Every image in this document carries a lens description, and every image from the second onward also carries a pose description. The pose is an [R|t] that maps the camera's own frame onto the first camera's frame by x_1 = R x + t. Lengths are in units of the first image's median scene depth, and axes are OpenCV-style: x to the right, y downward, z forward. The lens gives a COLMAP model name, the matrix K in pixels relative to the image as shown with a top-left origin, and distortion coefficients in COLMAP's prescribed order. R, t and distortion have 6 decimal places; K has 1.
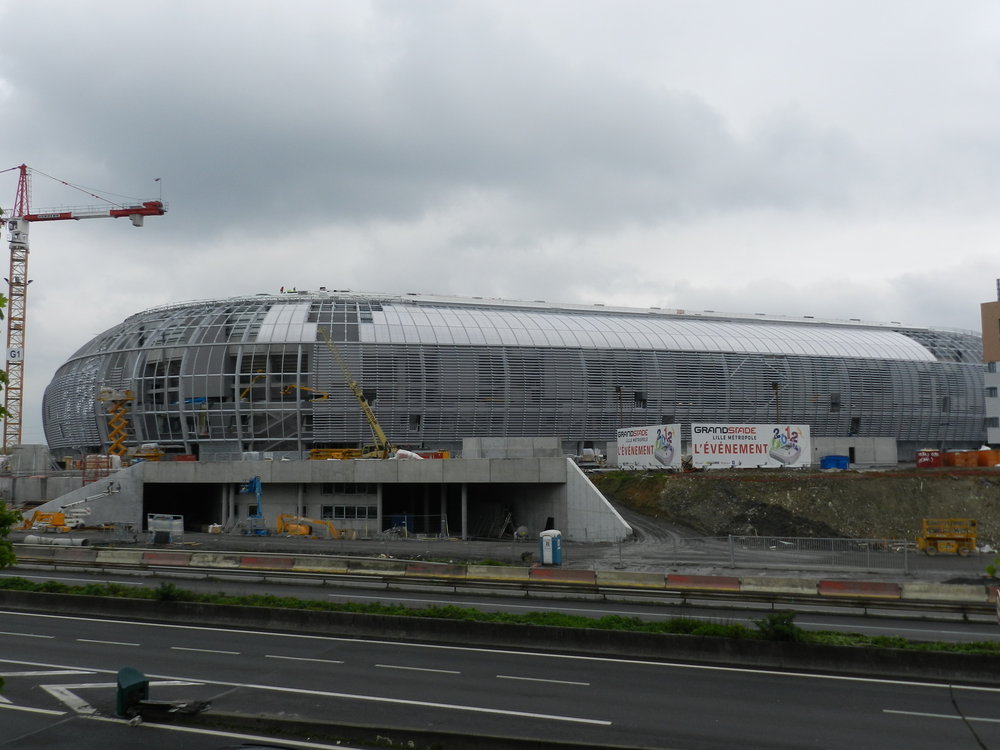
lens RADIAL K [[949.8, 0, 500.0], [0, 949.8, 375.0], [0, 0, 1]] dist [-0.004185, -0.006884]
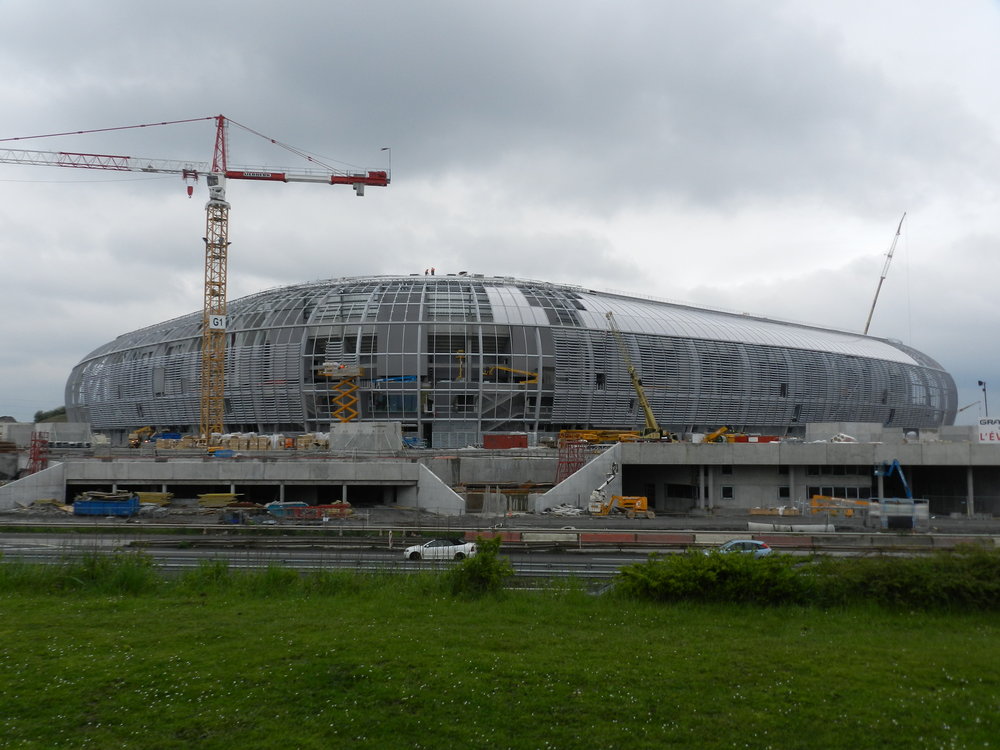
lens RADIAL K [[828.1, 0, 500.0], [0, 828.1, 375.0], [0, 0, 1]] dist [-0.002000, -0.002209]
pose [[0.951955, 0.034398, 0.304300, -0.493091], [-0.037475, 0.999288, 0.004275, 0.015693], [-0.303937, -0.015473, 0.952567, 0.155579]]
